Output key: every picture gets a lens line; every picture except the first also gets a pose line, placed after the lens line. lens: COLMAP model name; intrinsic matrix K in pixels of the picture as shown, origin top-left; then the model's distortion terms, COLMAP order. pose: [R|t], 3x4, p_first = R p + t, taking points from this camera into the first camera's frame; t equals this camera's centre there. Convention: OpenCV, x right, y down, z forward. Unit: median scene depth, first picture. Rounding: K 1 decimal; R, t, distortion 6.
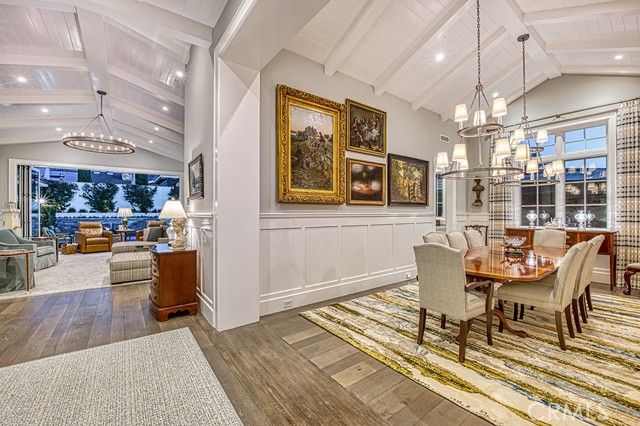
lens RADIAL K [[261.1, 0, 307.4], [0, 261.1, 212.2], [0, 0, 1]] dist [-0.012655, -0.002024]
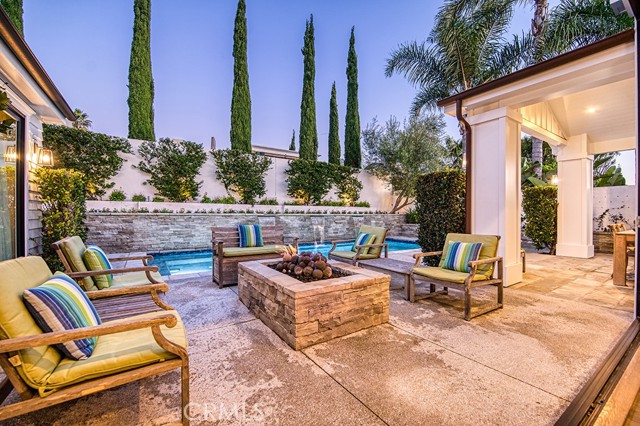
lens RADIAL K [[261.1, 0, 322.3], [0, 261.1, 214.2], [0, 0, 1]] dist [-0.012655, -0.002024]
pose [[0.999571, 0.012622, -0.026419, -0.513986], [-0.012334, 0.999863, 0.011052, 0.015540], [0.026555, -0.010722, 0.999590, 0.523319]]
